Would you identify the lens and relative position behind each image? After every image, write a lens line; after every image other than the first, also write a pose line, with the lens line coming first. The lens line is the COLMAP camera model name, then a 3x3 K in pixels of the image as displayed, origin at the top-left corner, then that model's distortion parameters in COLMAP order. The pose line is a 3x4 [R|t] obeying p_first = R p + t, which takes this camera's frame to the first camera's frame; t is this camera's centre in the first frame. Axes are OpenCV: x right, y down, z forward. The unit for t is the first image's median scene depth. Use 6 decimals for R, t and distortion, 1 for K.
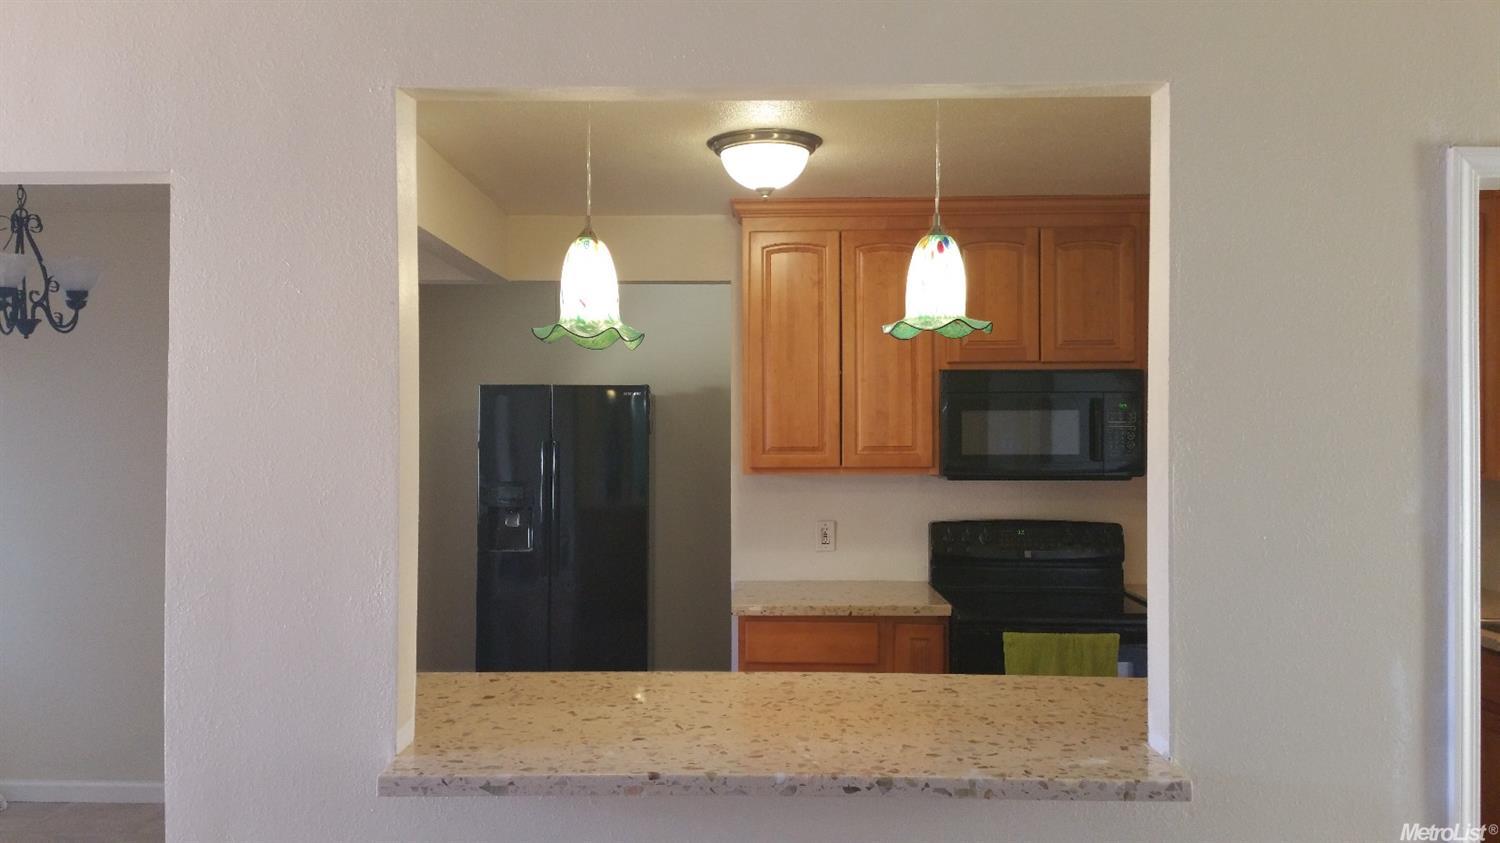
lens RADIAL K [[1241.1, 0, 739.1], [0, 1241.1, 418.2], [0, 0, 1]] dist [0.096655, -0.000020]
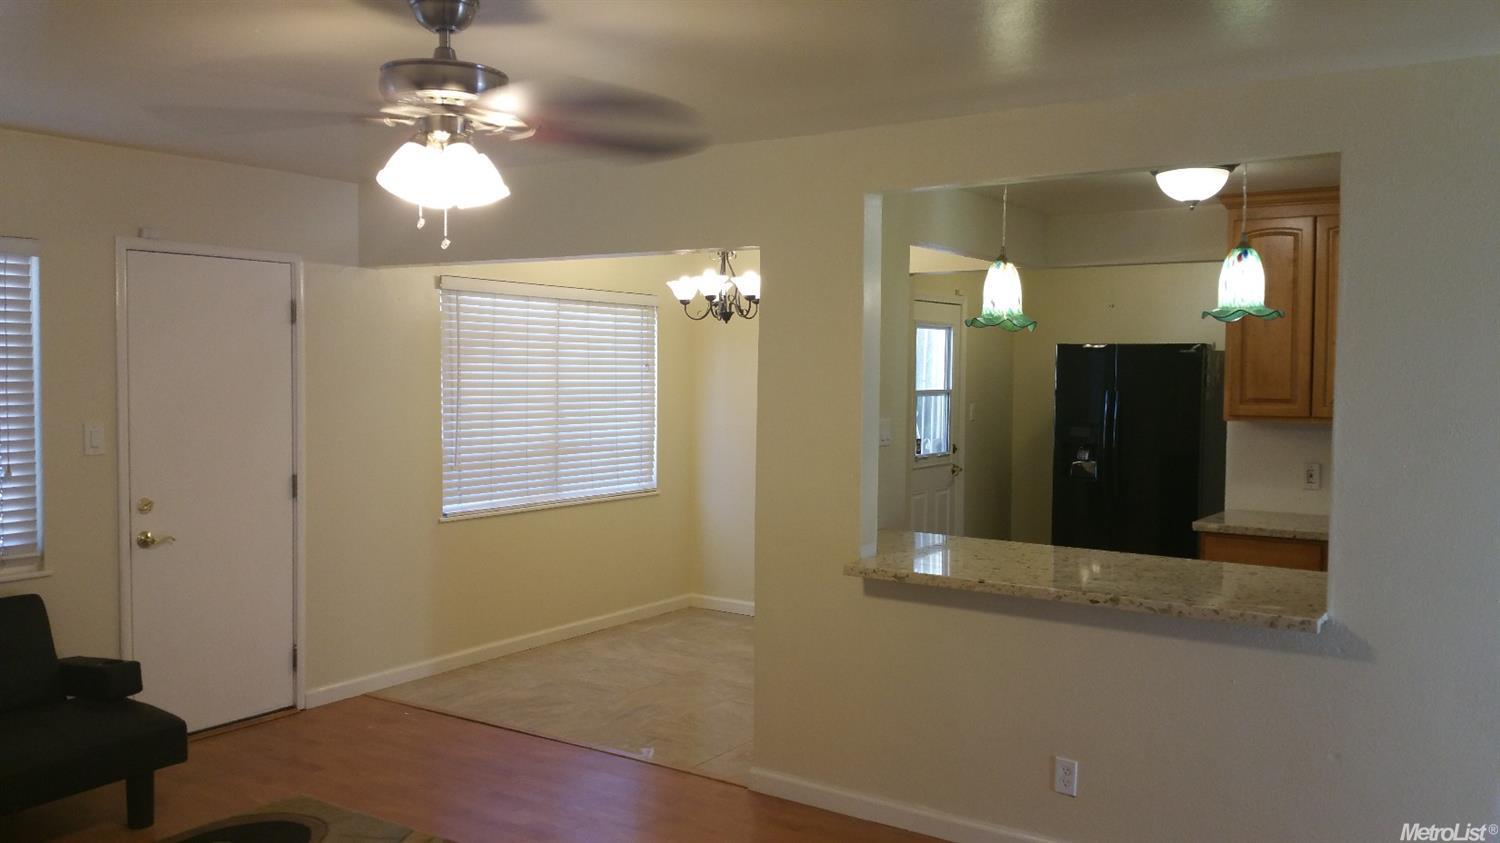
lens RADIAL K [[1241.1, 0, 758.4], [0, 1241.1, 432.4], [0, 0, 1]] dist [0.096655, -0.000020]
pose [[0.851443, 0.040200, -0.522904, 0.335658], [-0.011385, 0.998240, 0.058204, -0.012430], [0.524324, -0.043604, 0.850402, -0.377314]]
